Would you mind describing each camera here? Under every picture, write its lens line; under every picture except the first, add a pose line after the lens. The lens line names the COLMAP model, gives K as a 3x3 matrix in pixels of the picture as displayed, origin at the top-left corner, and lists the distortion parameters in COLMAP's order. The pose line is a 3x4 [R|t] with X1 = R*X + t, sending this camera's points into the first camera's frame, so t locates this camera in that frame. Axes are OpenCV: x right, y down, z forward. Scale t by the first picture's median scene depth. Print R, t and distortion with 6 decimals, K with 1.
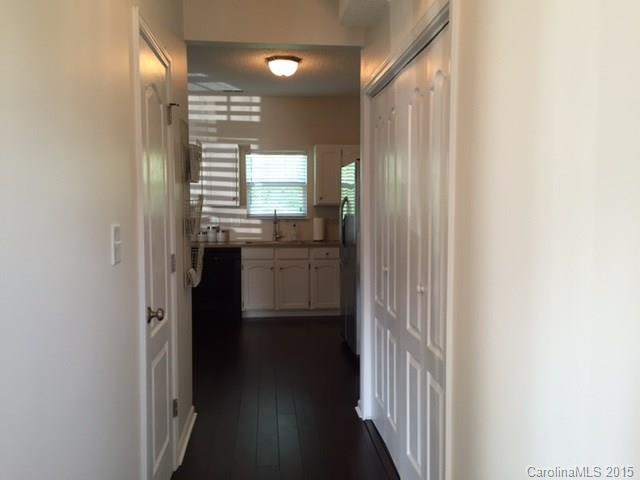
lens RADIAL K [[548.4, 0, 320.0], [0, 548.4, 240.0], [0, 0, 1]] dist [0.085628, -0.118874]
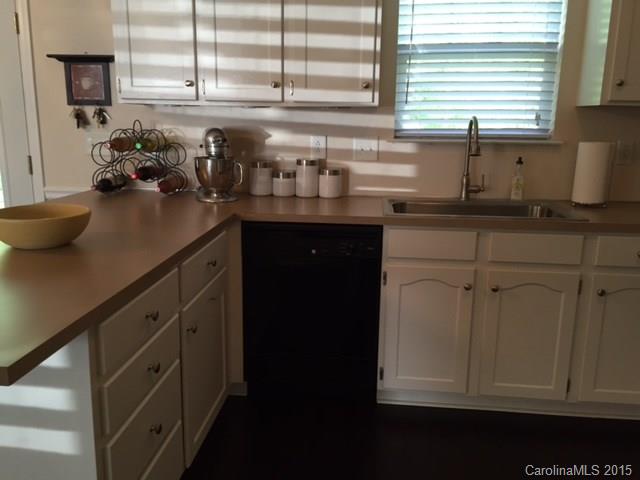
lens RADIAL K [[548.4, 0, 320.0], [0, 548.4, 240.0], [0, 0, 1]] dist [0.085628, -0.118874]
pose [[0.982079, 0.055681, -0.180056, -0.111673], [-0.027822, 0.987726, 0.153696, -0.027947], [0.186404, -0.145933, 0.971575, 0.602938]]
